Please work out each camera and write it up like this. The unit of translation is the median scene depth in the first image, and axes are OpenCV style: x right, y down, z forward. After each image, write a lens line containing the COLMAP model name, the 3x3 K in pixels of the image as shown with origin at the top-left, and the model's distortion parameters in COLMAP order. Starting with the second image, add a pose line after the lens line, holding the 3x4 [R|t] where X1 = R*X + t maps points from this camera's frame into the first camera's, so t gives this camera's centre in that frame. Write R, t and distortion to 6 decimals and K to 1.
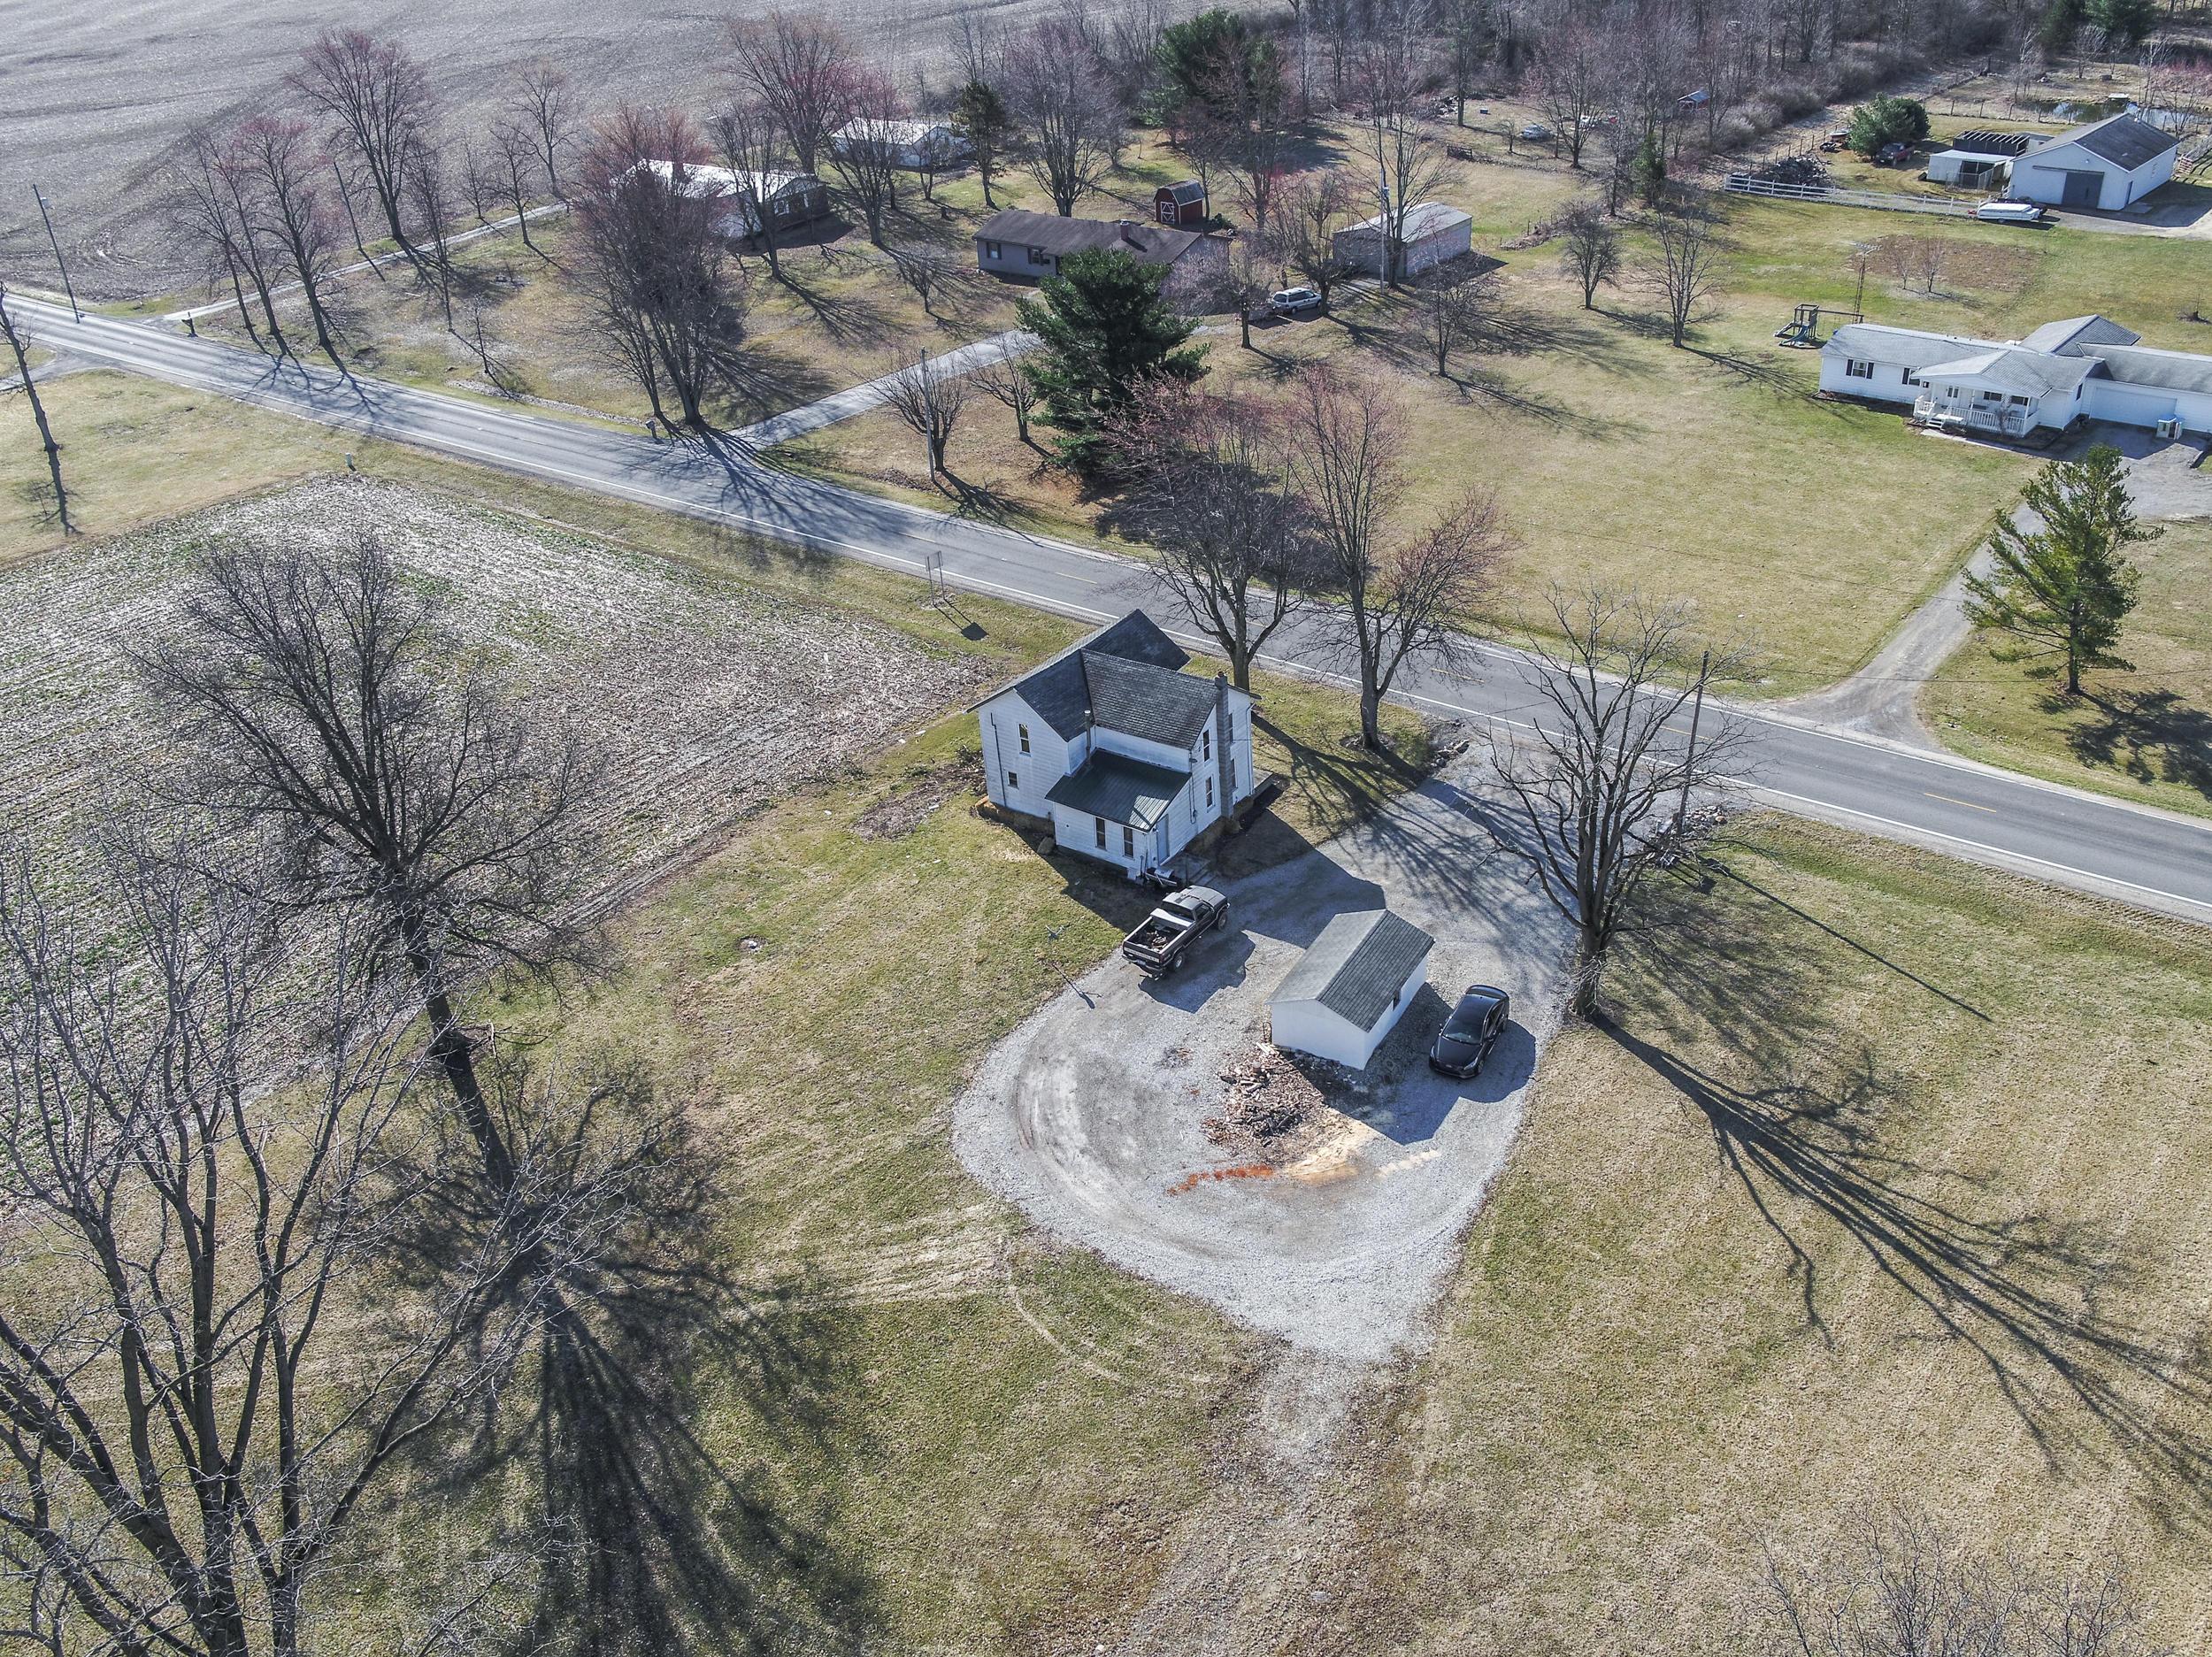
lens RADIAL K [[1905.2, 0, 1113.0], [0, 1905.2, 820.6], [0, 0, 1]] dist [-0.014217, 0.005339]
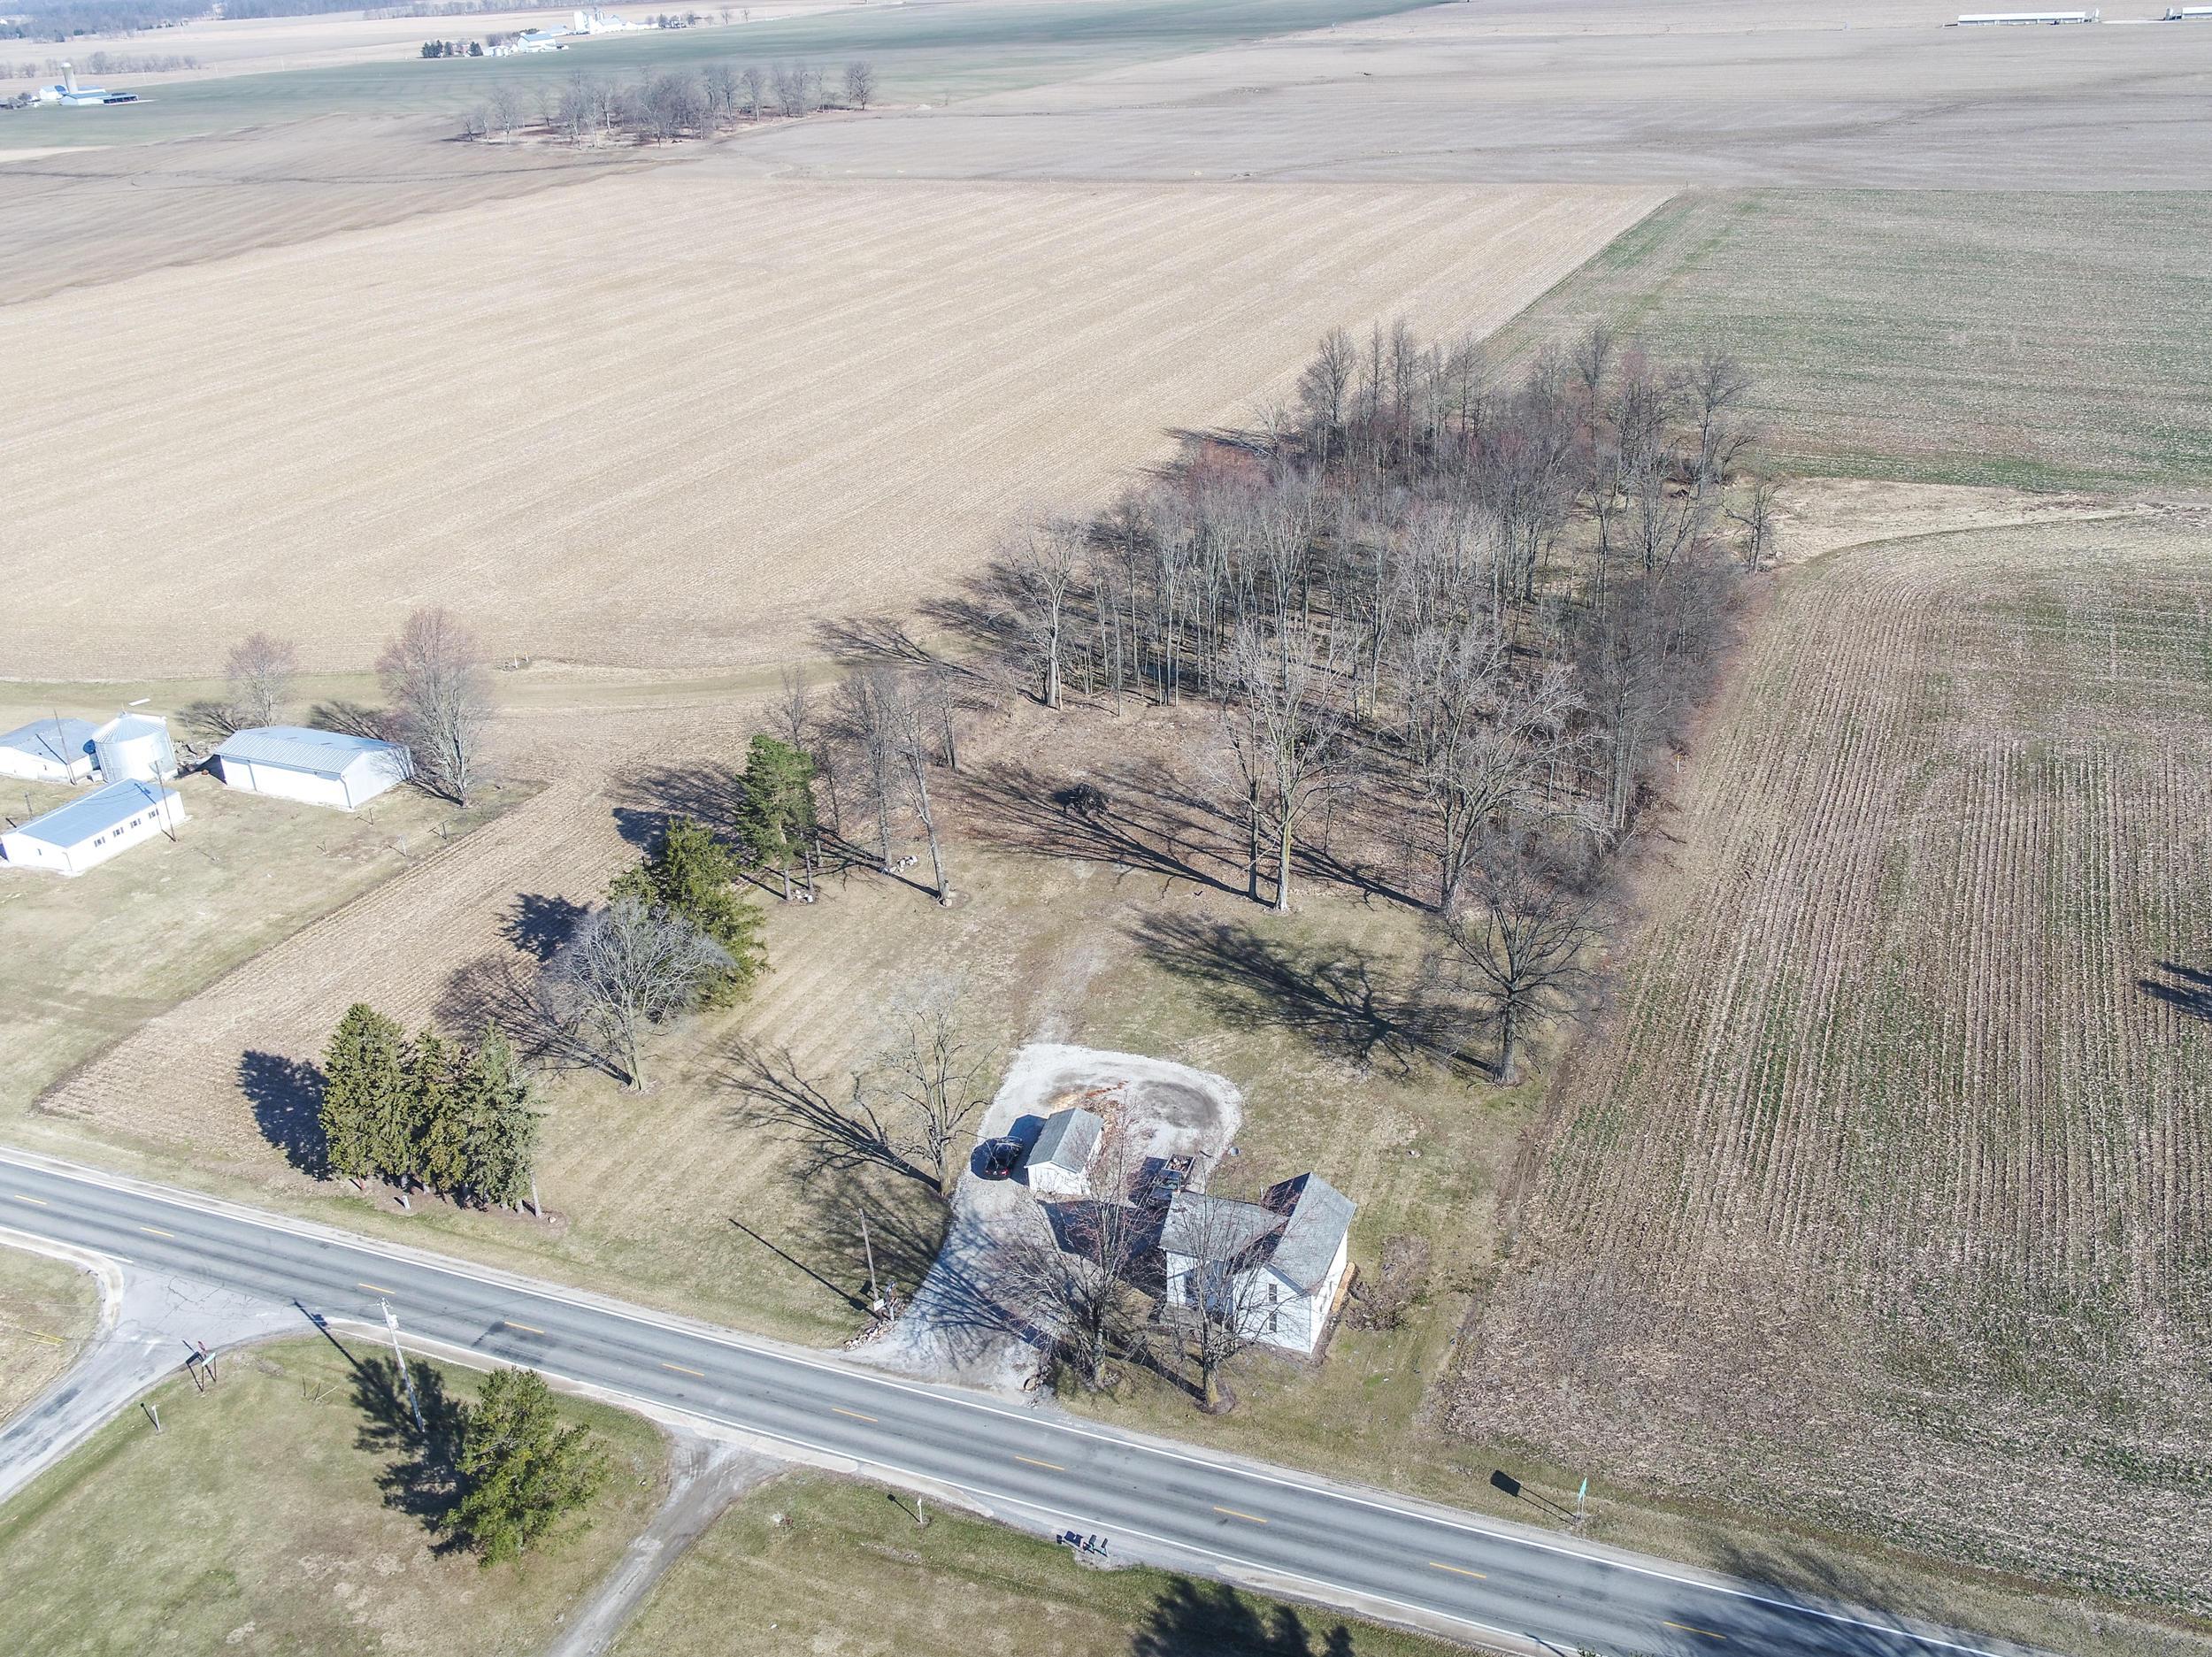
lens RADIAL K [[1915.4, 0, 1120.2], [0, 1915.4, 814.0], [0, 0, 1]] dist [-0.008504, 0.003745]
pose [[-0.960598, 0.199282, -0.193748, 0.366706], [-0.047756, 0.568374, 0.821383, -1.632184], [0.273808, 0.798272, -0.536462, 1.722040]]
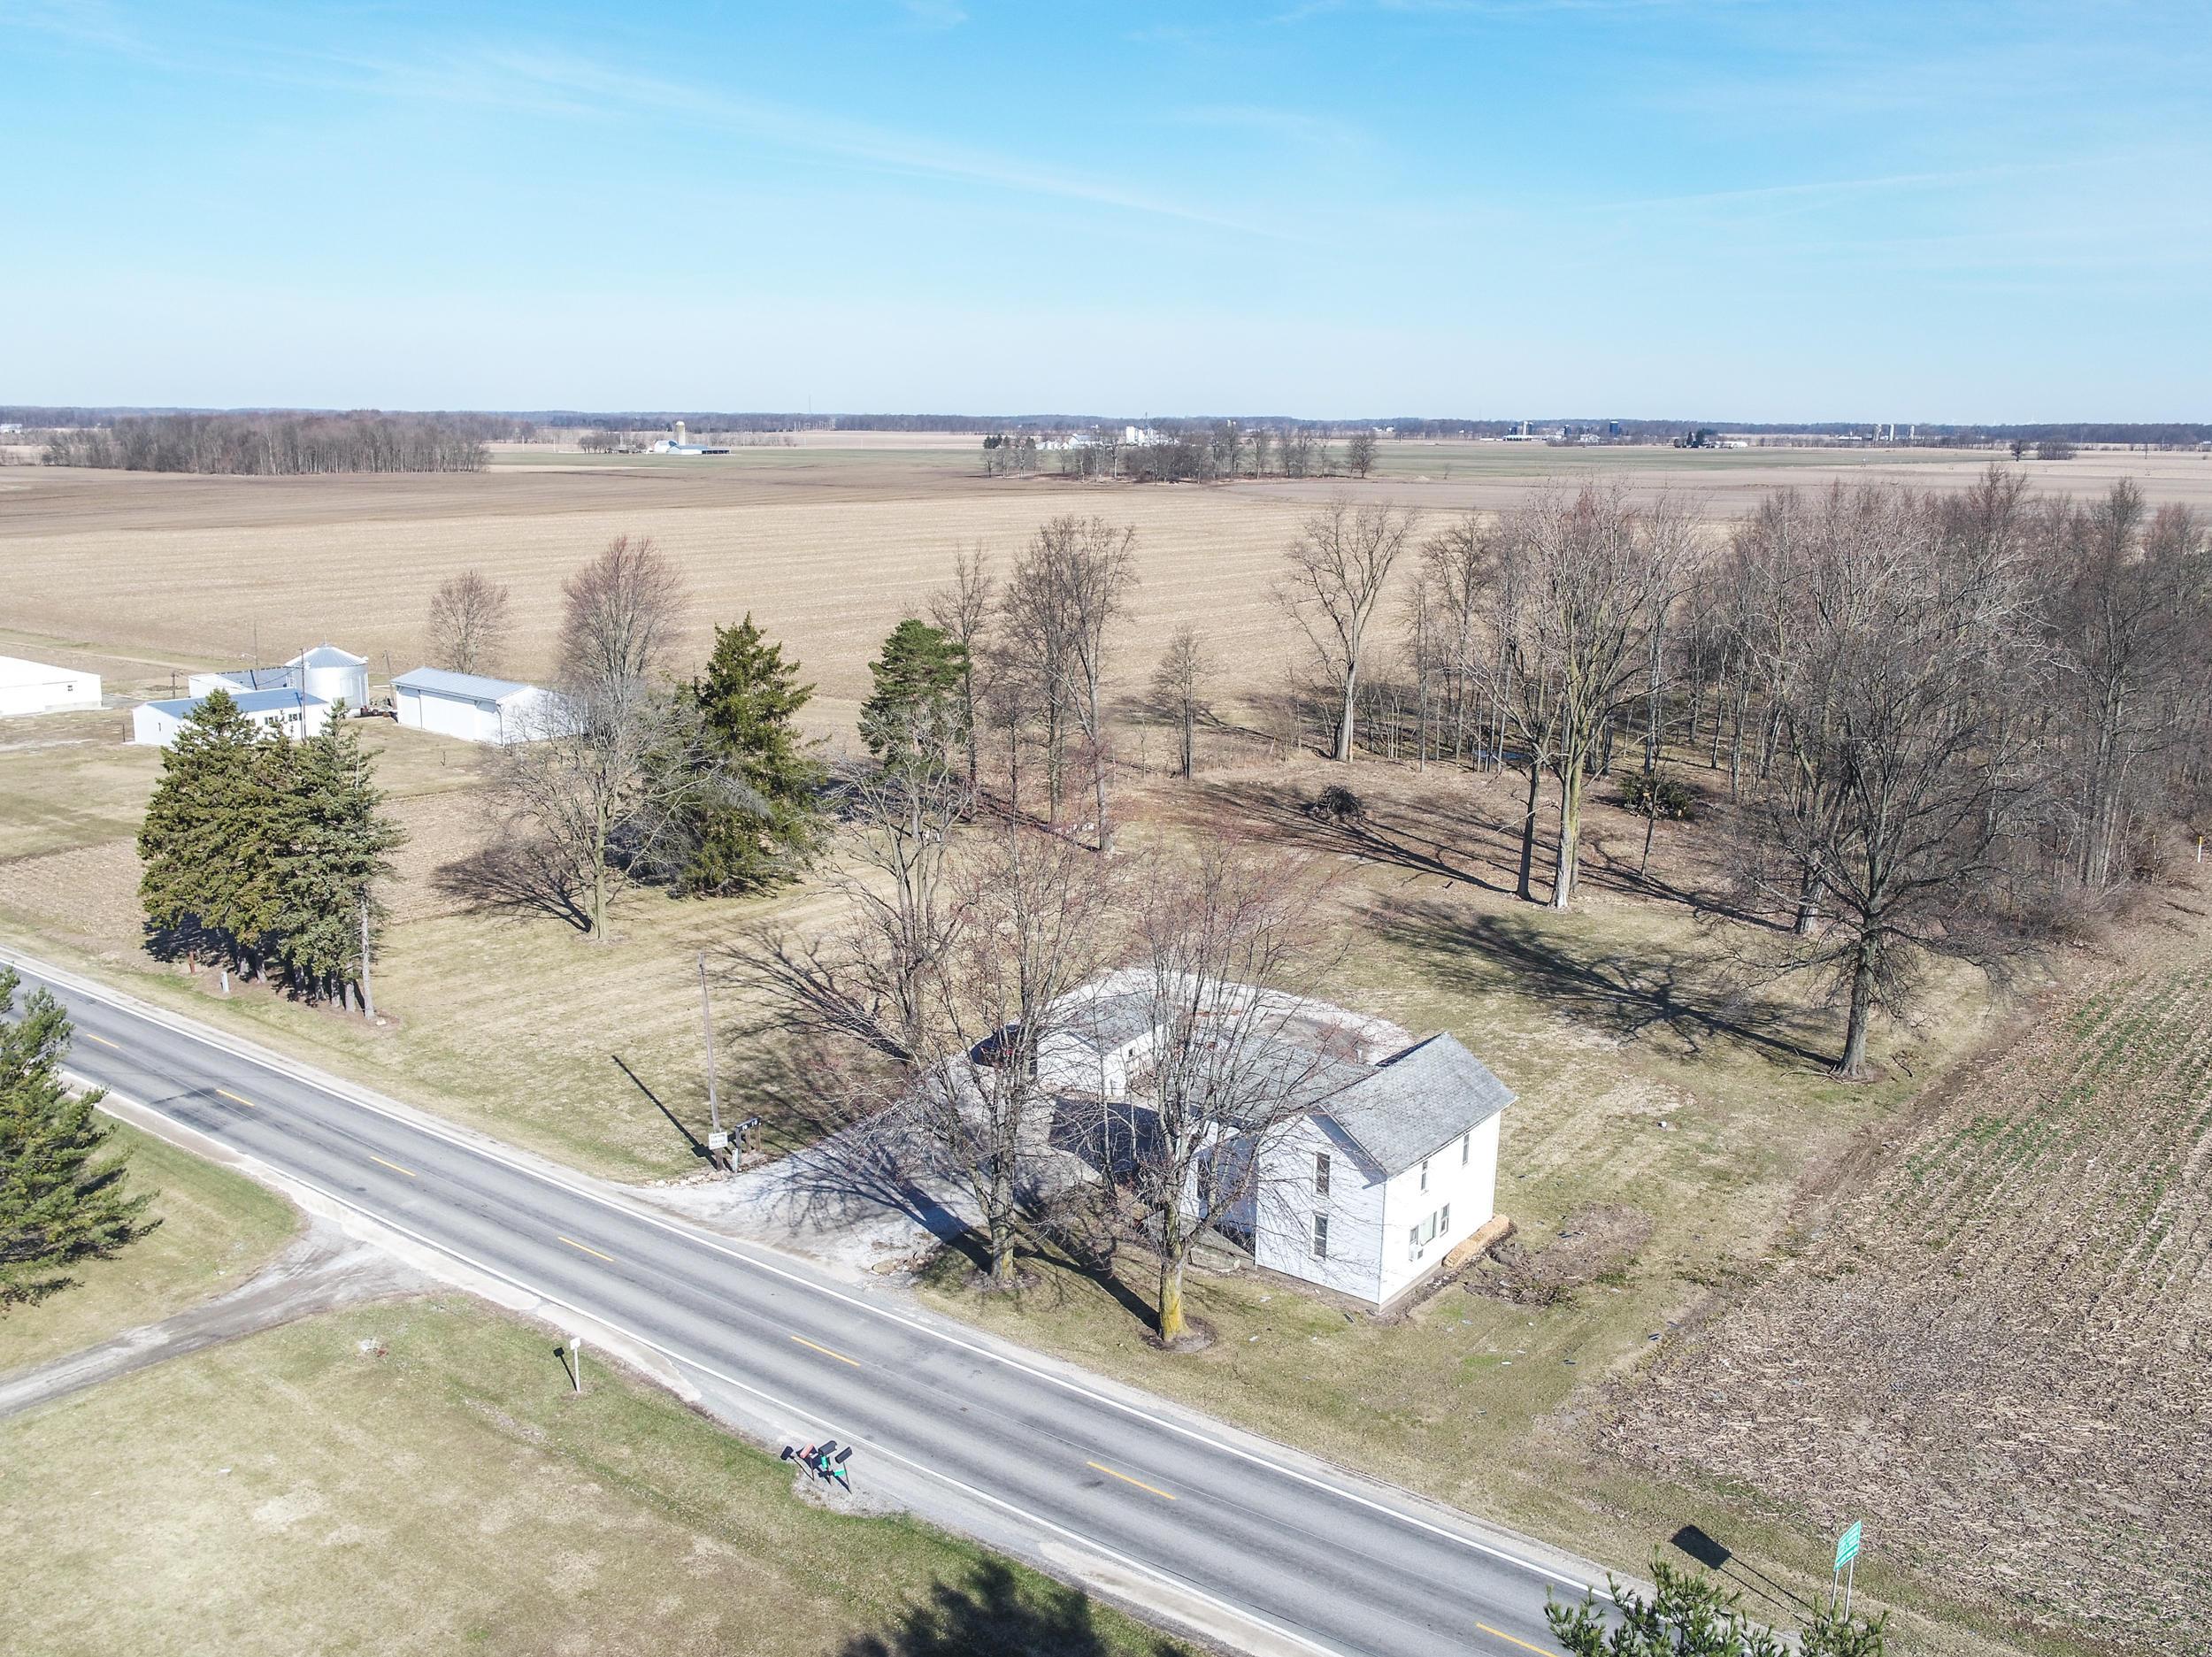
lens RADIAL K [[1905.2, 0, 1113.0], [0, 1905.2, 820.6], [0, 0, 1]] dist [-0.014217, 0.005339]
pose [[-0.998842, 0.041236, 0.024771, 0.082947], [0.047184, 0.739647, 0.671339, -0.816377], [0.009361, 0.671730, -0.740737, 1.760964]]
